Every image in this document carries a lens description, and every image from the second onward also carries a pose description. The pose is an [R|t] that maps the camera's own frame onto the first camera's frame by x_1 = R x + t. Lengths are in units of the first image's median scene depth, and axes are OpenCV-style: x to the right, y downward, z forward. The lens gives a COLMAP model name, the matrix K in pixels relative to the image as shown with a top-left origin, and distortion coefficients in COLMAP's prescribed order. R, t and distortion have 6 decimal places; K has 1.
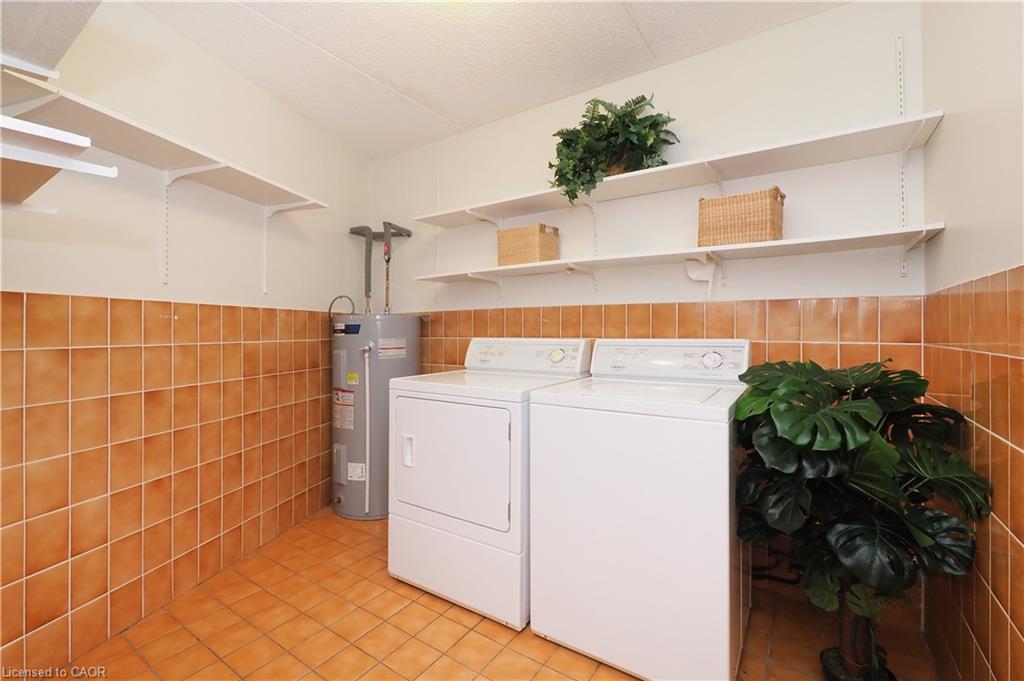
lens RADIAL K [[439.8, 0, 511.4], [0, 439.8, 324.0], [0, 0, 1]] dist [0.000444, 0.000060]
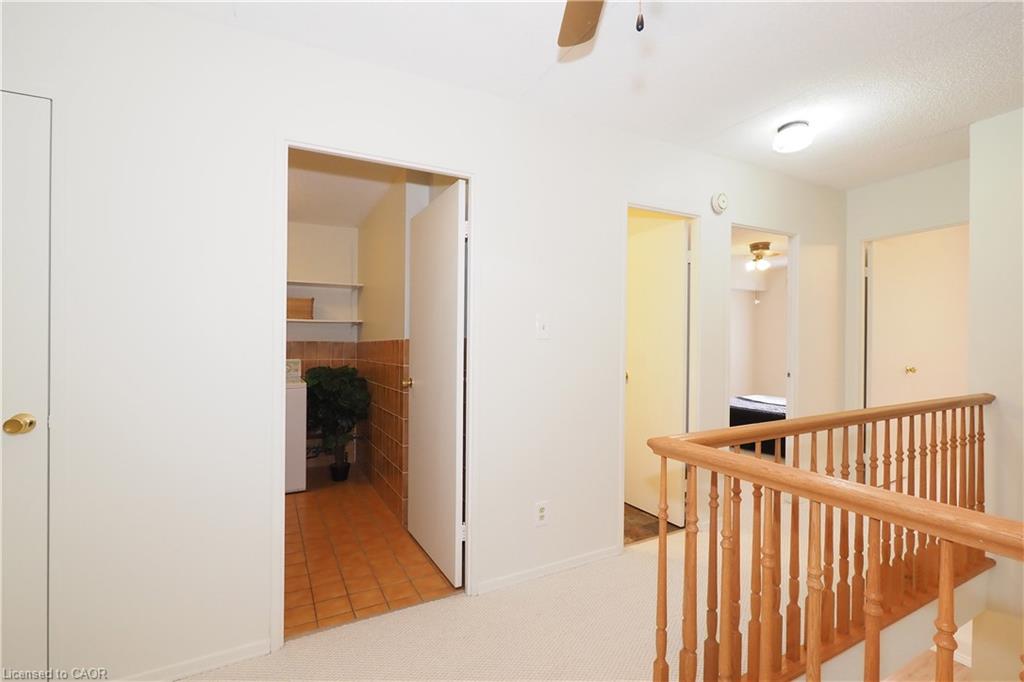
lens RADIAL K [[462.7, 0, 512.0], [0, 462.7, 341.0], [0, 0, 1]] dist [0.000205, 0.000002]
pose [[0.469573, 0.002883, 0.882889, -1.522006], [-0.006849, 0.999976, 0.000378, -0.097669], [-0.882867, -0.006224, 0.469582, -1.591966]]
